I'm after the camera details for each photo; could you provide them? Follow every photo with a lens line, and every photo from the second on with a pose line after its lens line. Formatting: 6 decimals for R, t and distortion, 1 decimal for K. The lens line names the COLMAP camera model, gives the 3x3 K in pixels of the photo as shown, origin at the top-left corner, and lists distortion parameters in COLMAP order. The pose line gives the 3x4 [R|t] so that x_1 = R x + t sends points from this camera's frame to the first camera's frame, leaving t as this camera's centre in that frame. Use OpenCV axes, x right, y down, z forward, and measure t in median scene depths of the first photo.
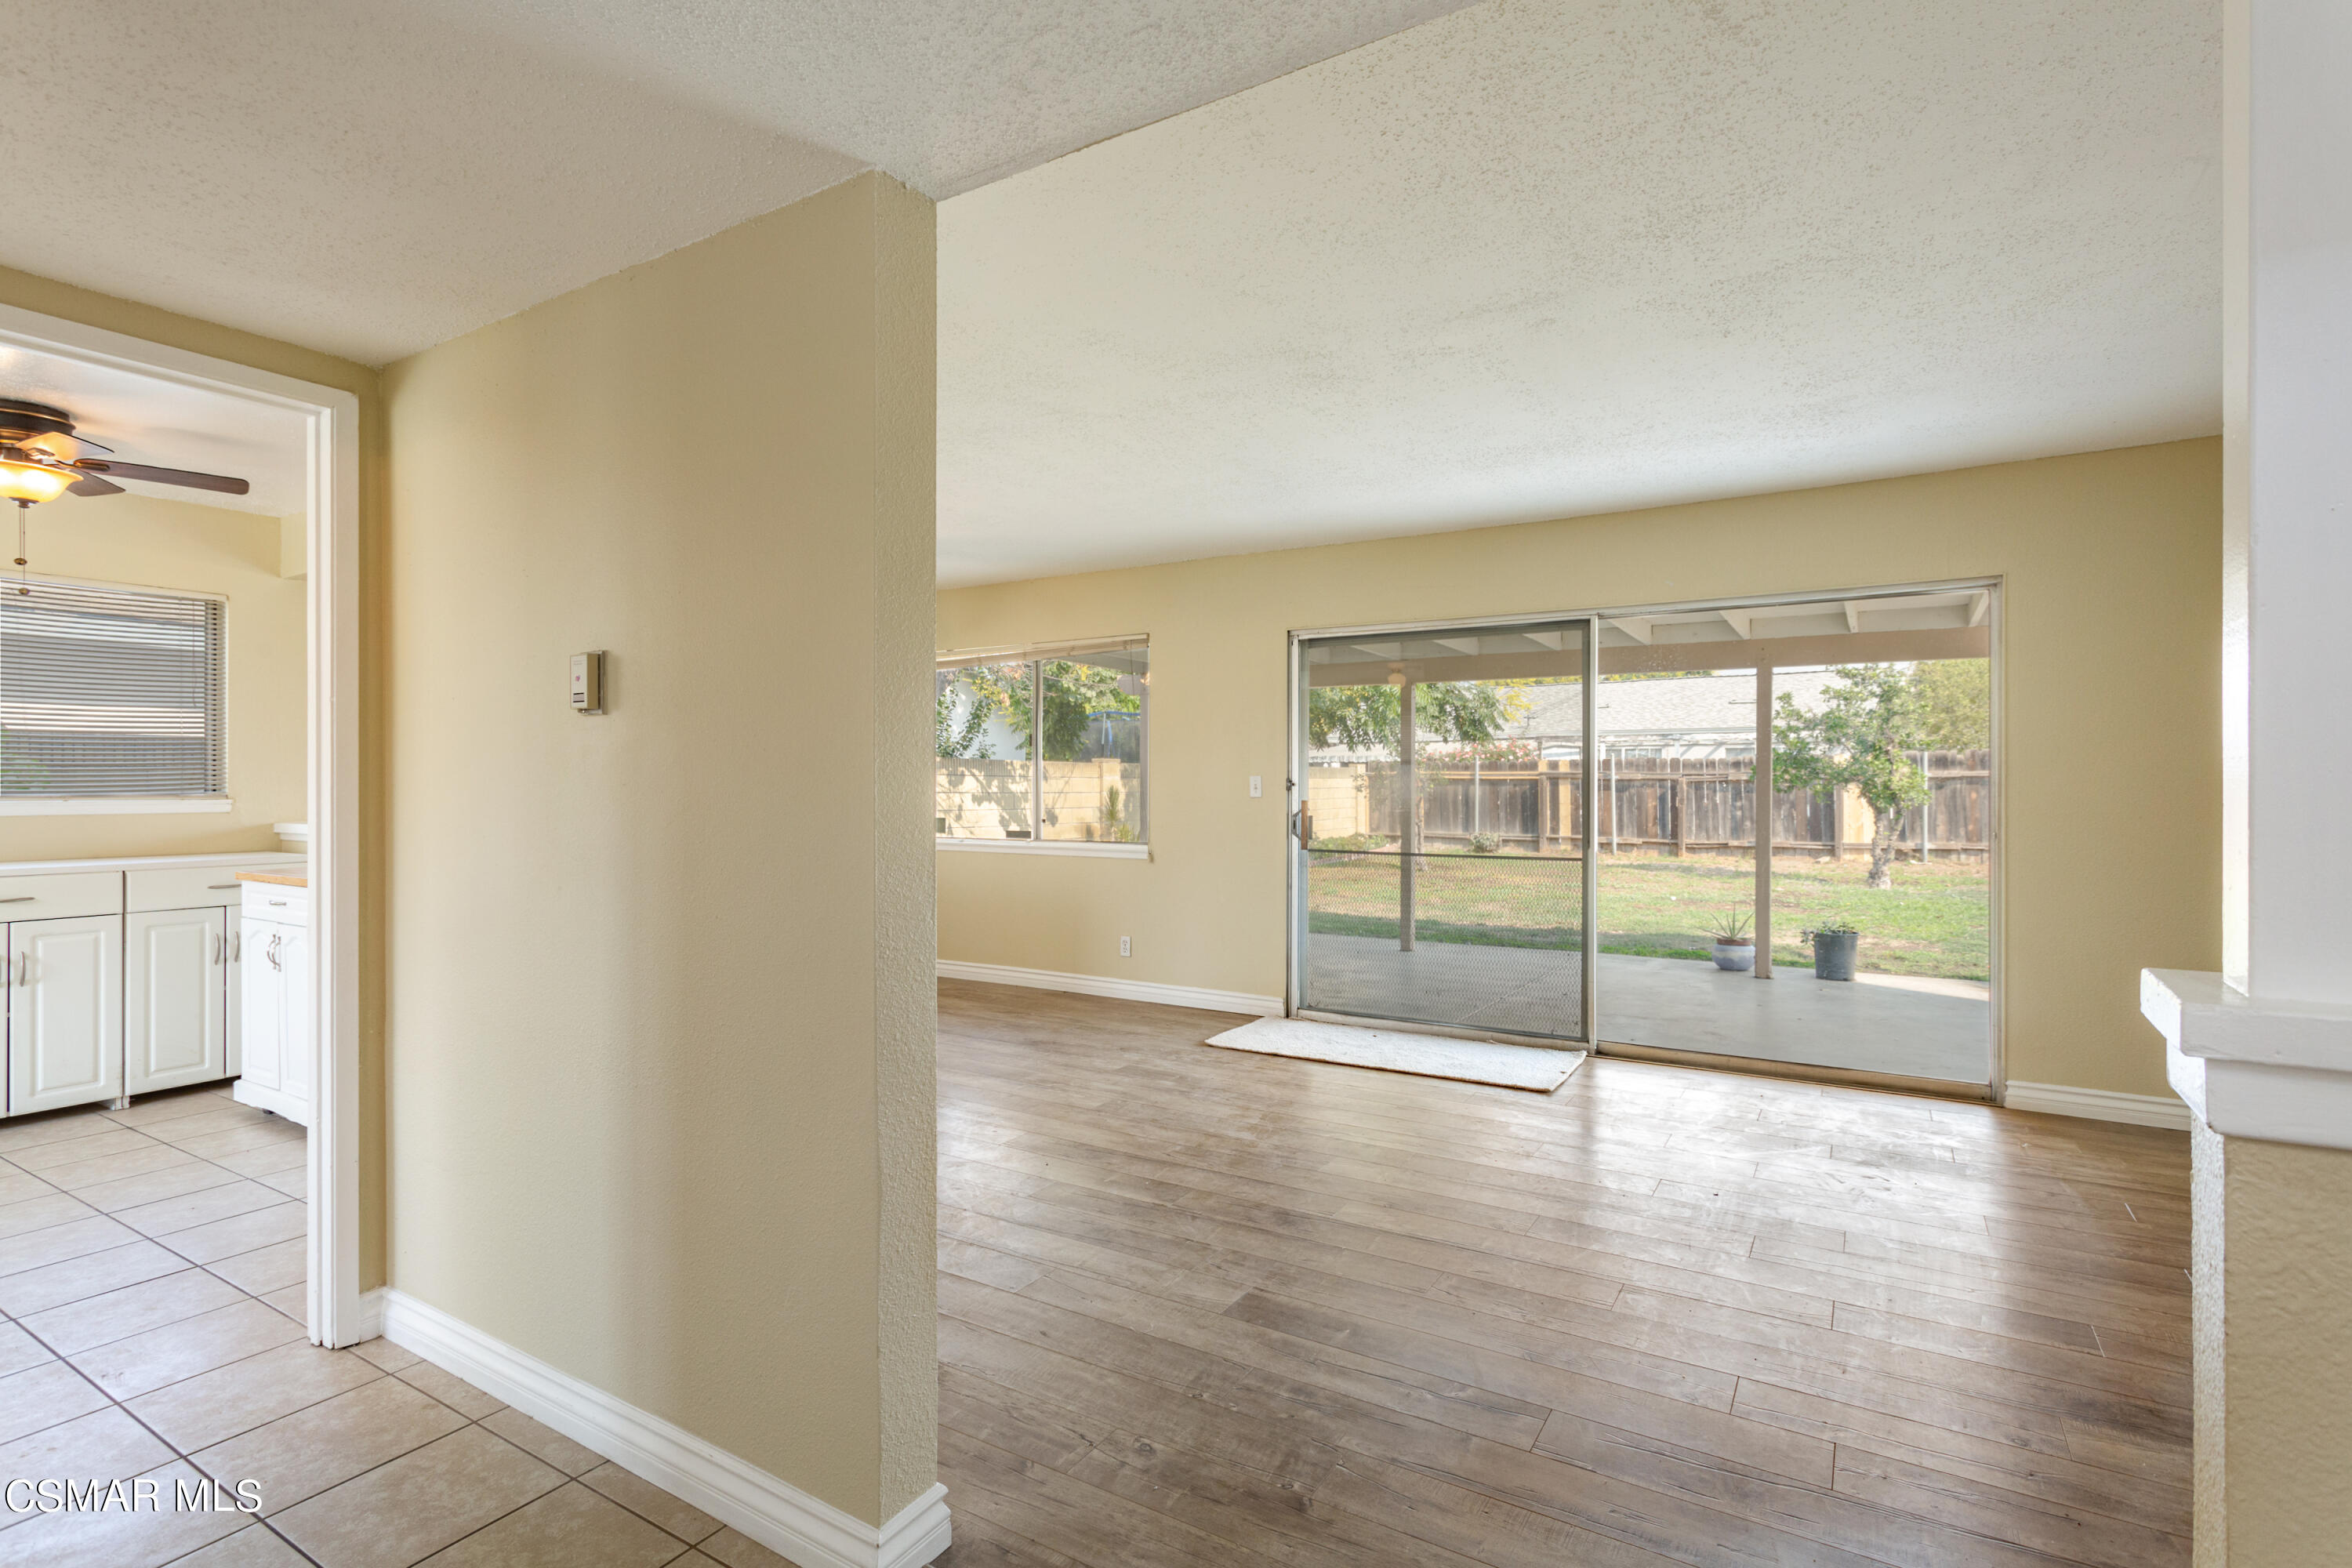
lens RADIAL K [[1102.6, 0, 1161.7], [0, 1102.6, 780.8], [0, 0, 1]] dist [0.003773, 0.000505]
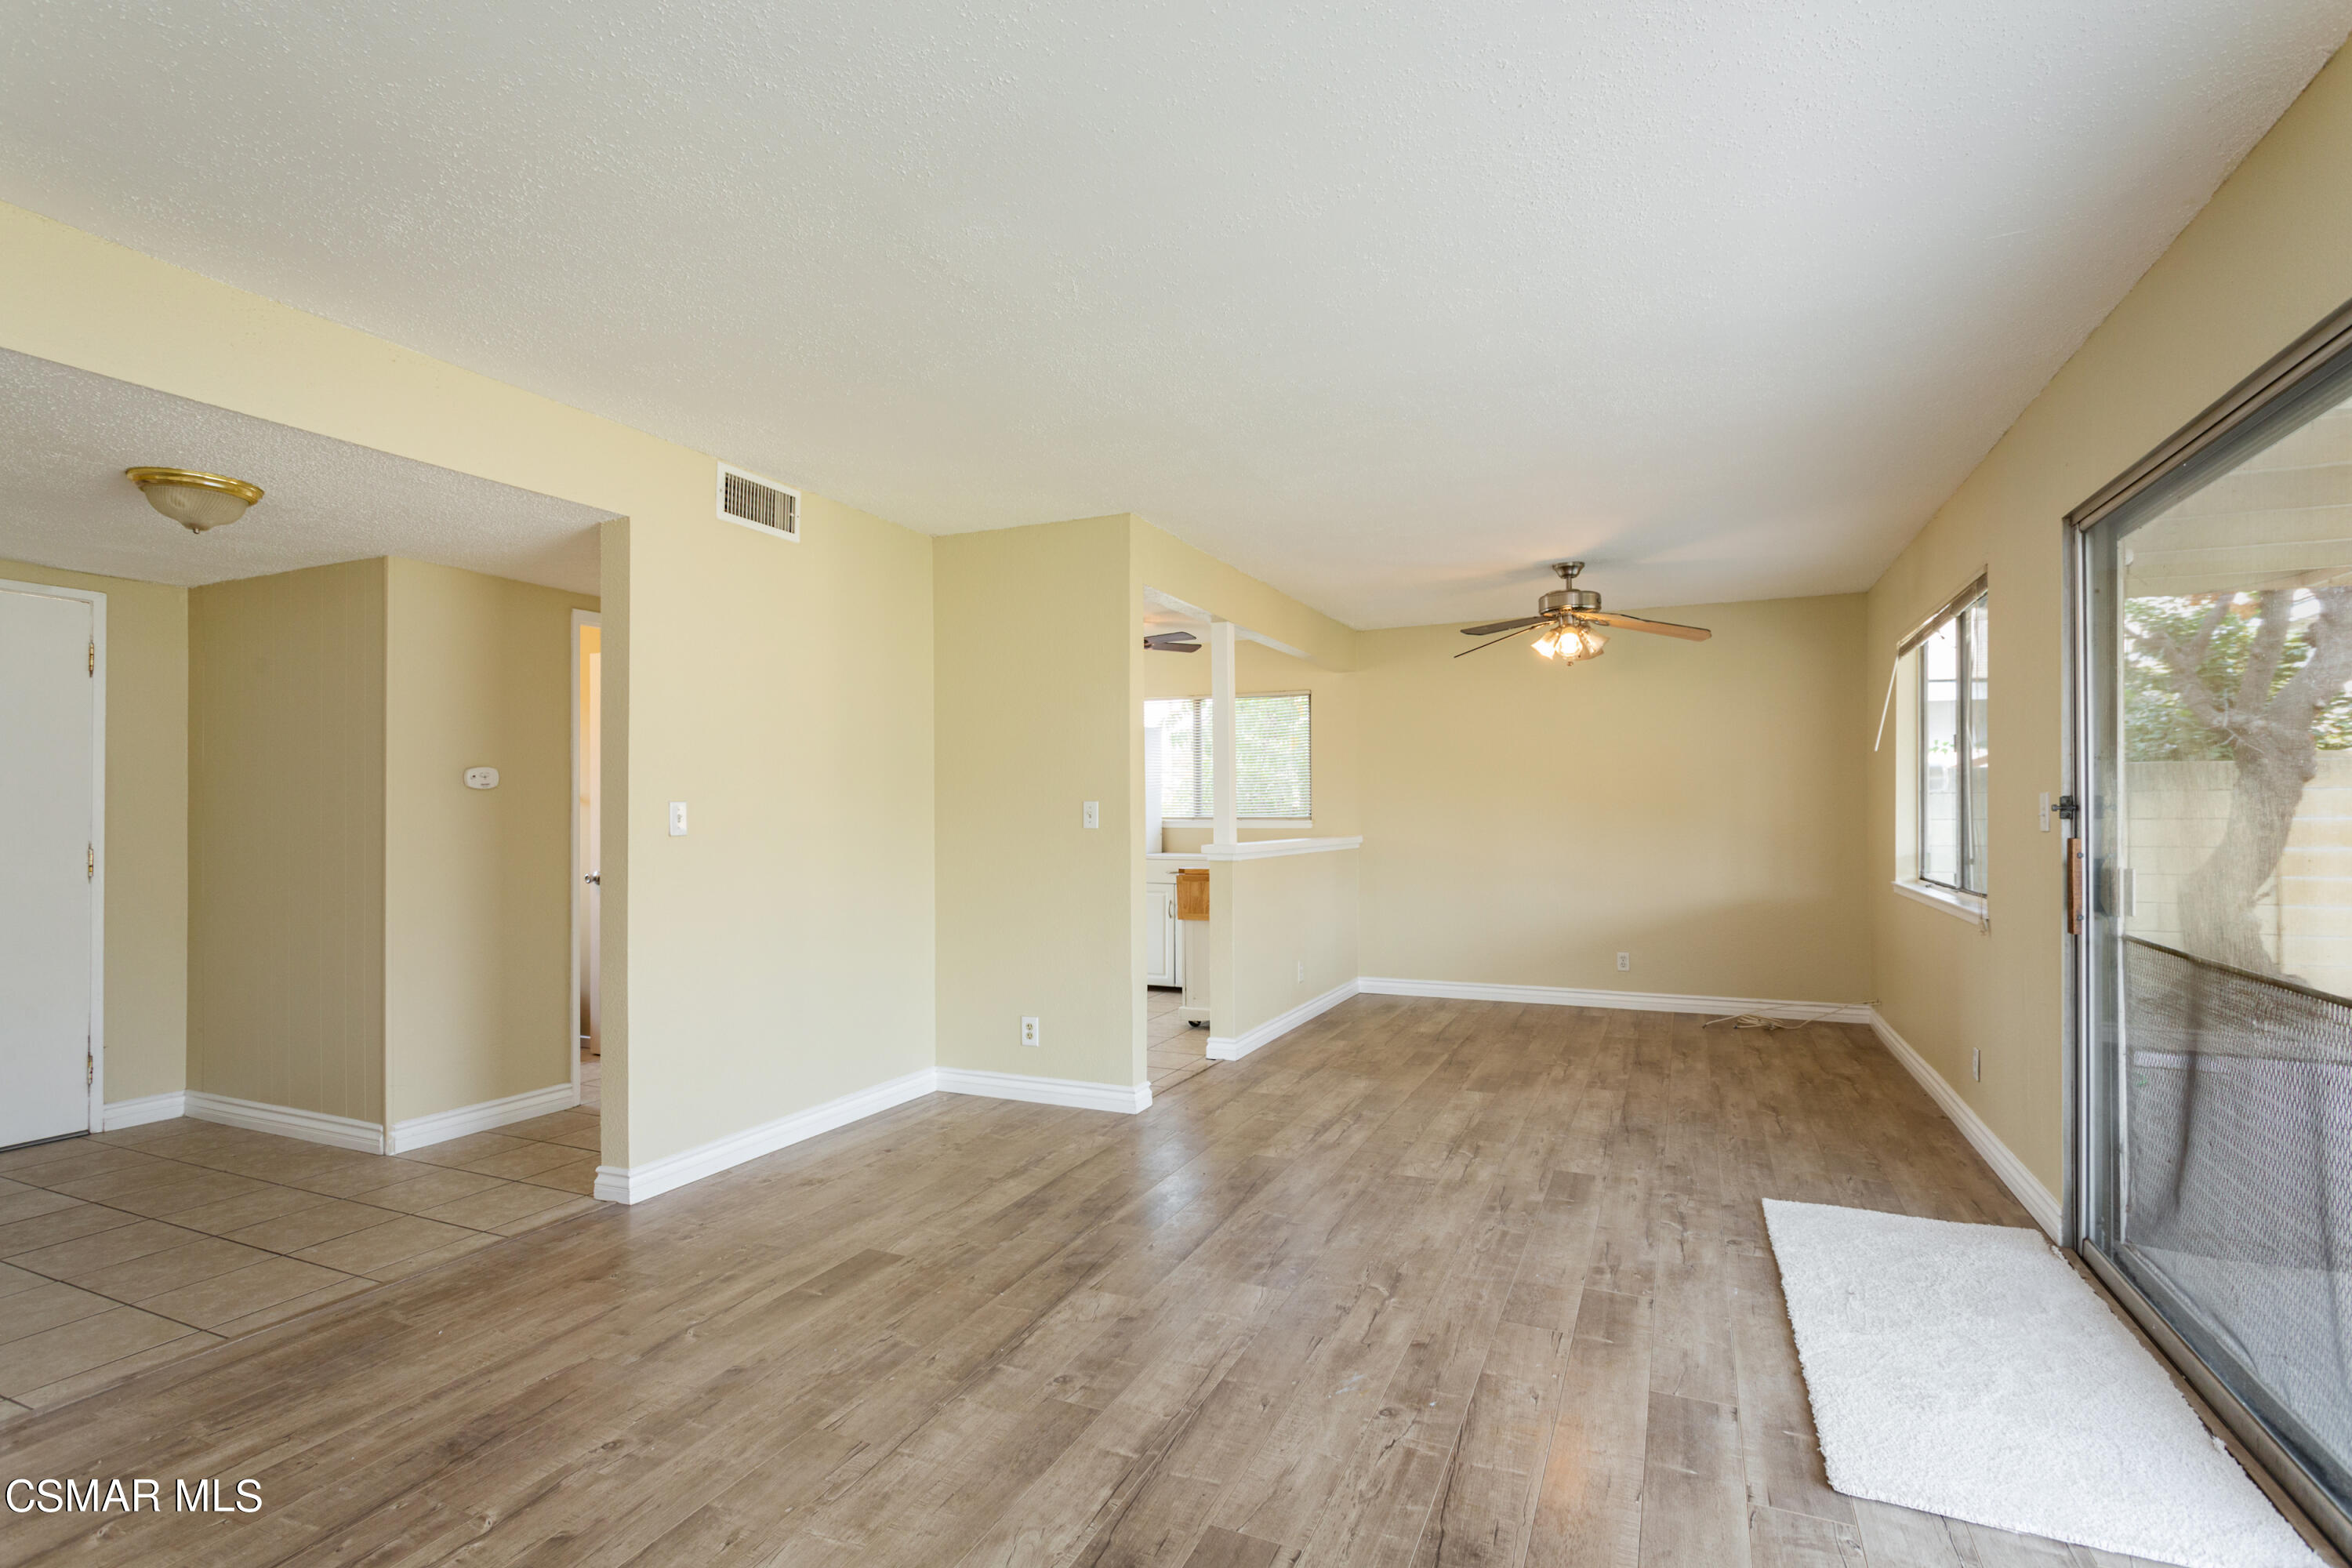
lens RADIAL K [[1101.8, 0, 1221.8], [0, 1101.8, 811.7], [0, 0, 1]] dist [-0.002203, -0.000056]
pose [[0.163189, -0.005038, -0.986582, 0.697946], [0.004187, 0.999981, -0.004414, 0.008339], [0.986586, -0.003411, 0.163207, 0.637030]]
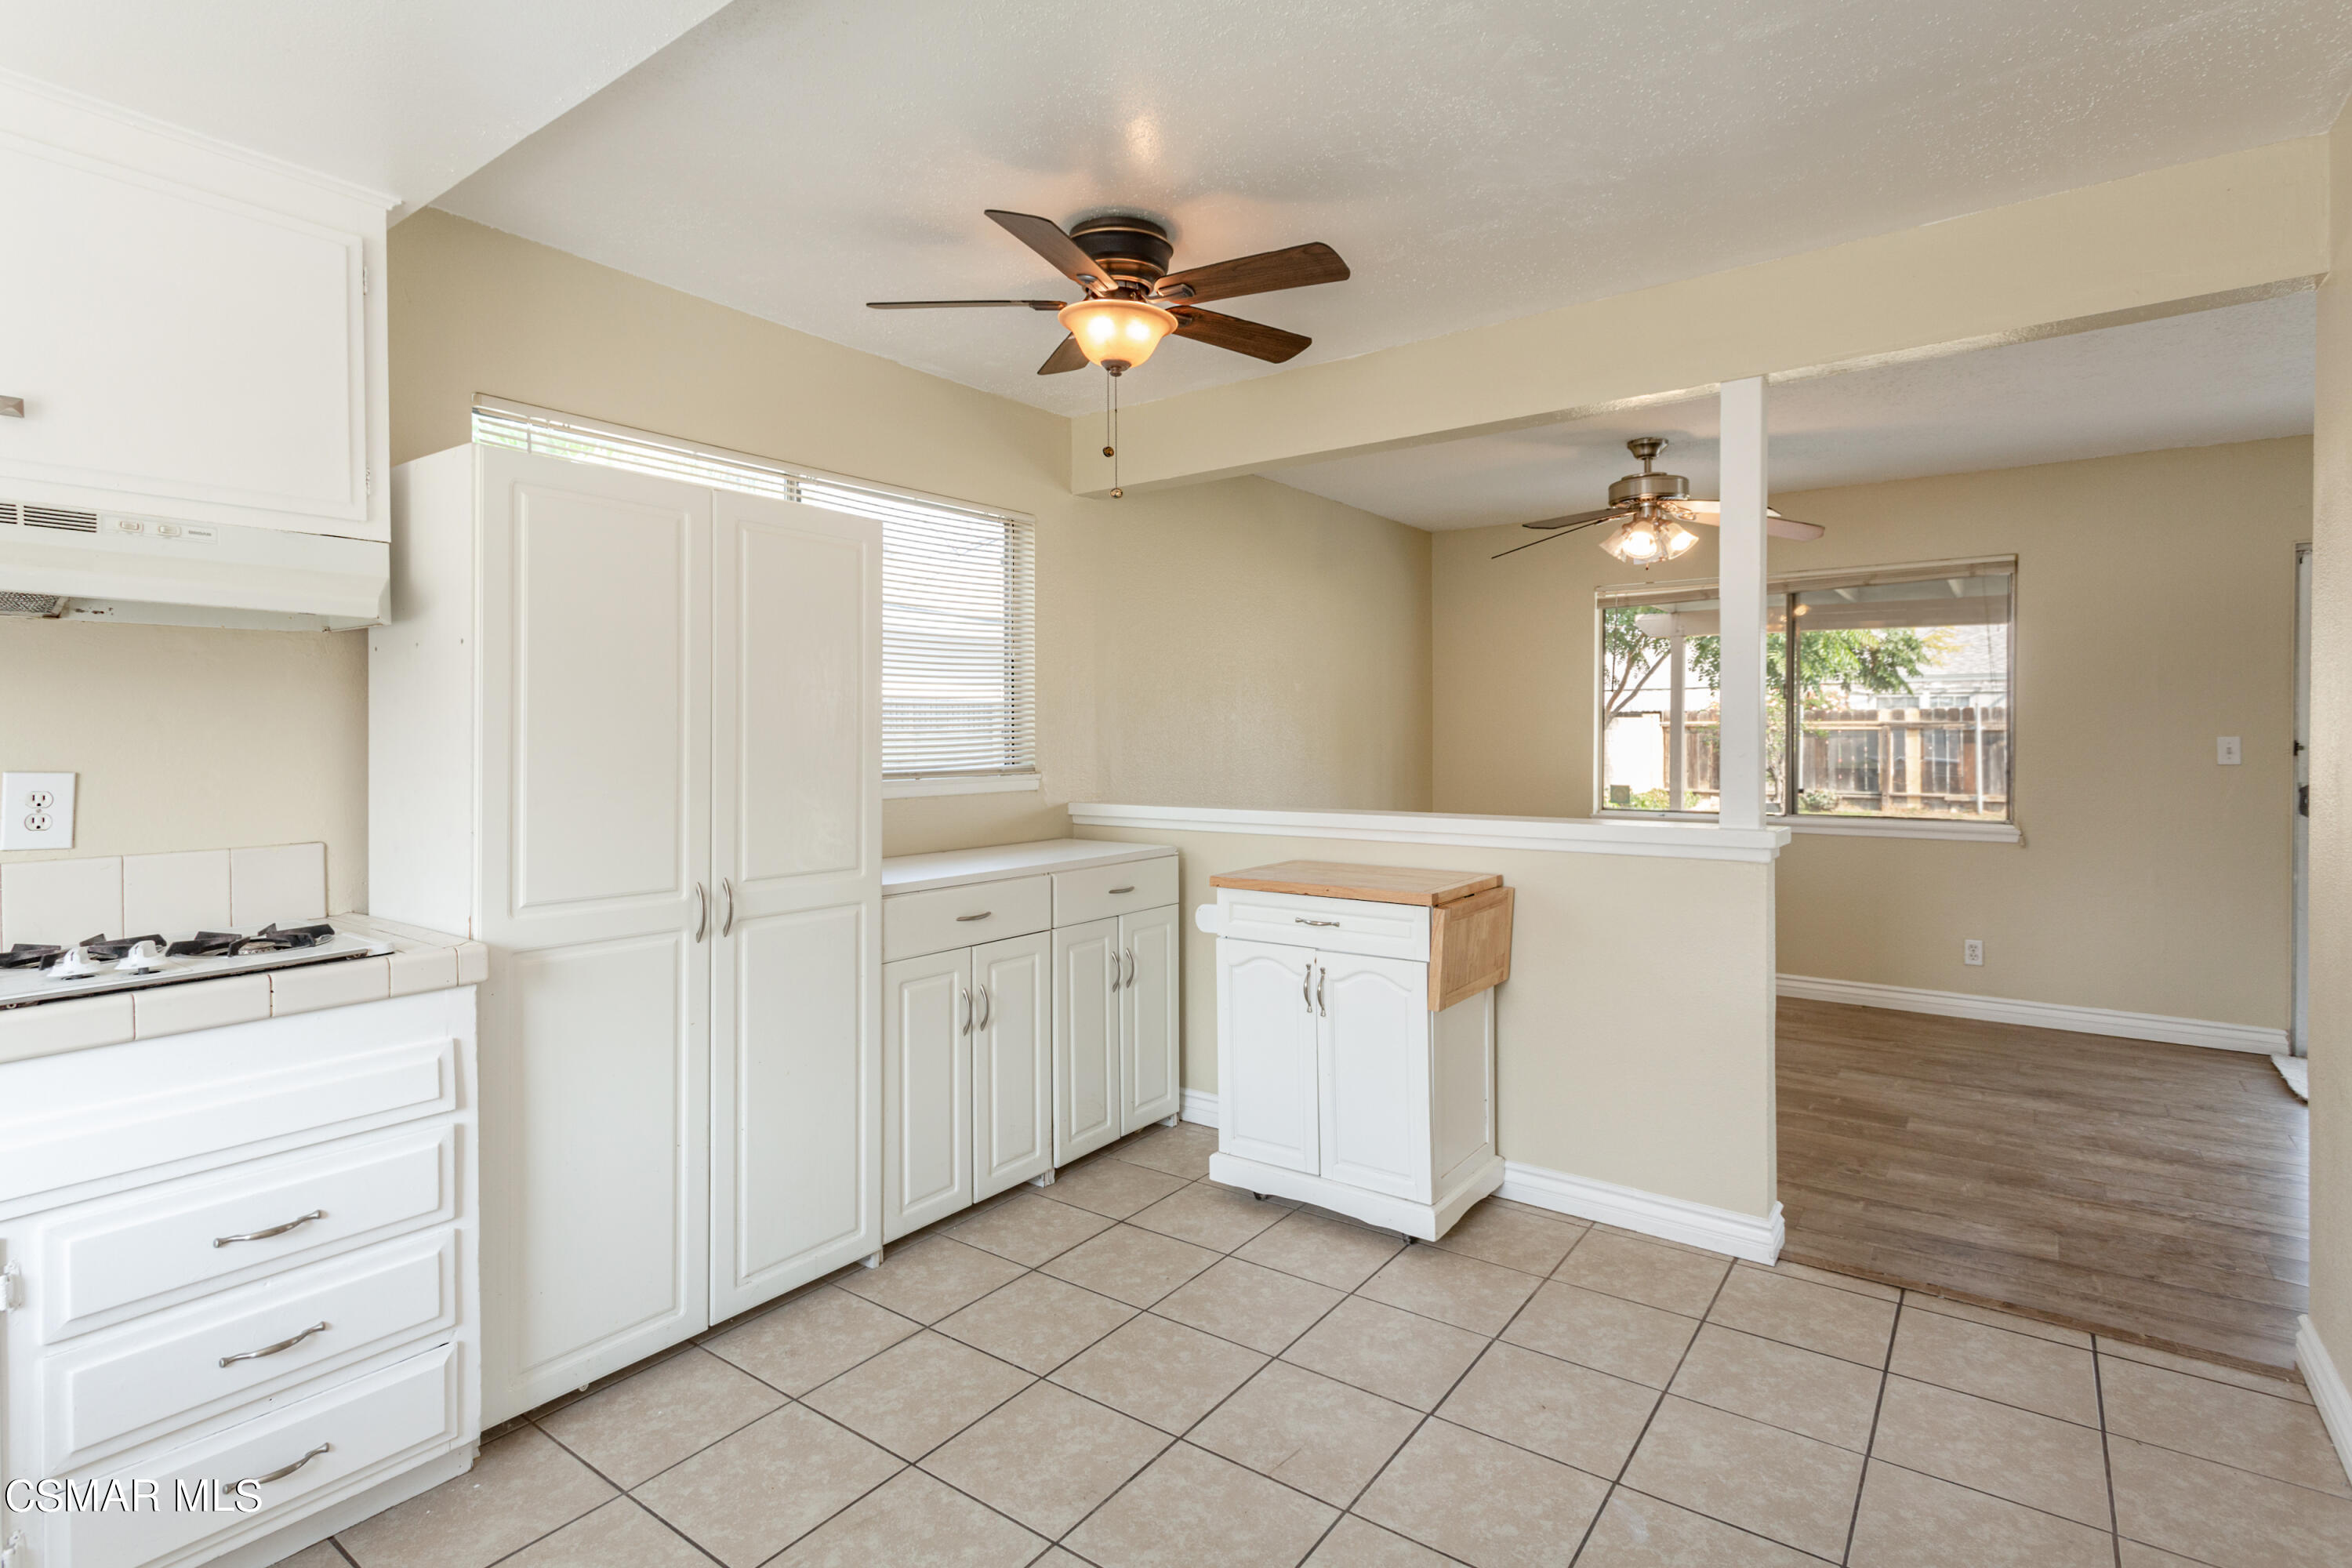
lens RADIAL K [[1121.8, 0, 1202.9], [0, 1121.8, 737.2], [0, 0, 1]] dist [0.016511, 0.000275]
pose [[0.998062, -0.003585, -0.062127, -0.706553], [0.003926, 0.999978, 0.005364, -0.013670], [0.062106, -0.005597, 0.998054, 0.213458]]
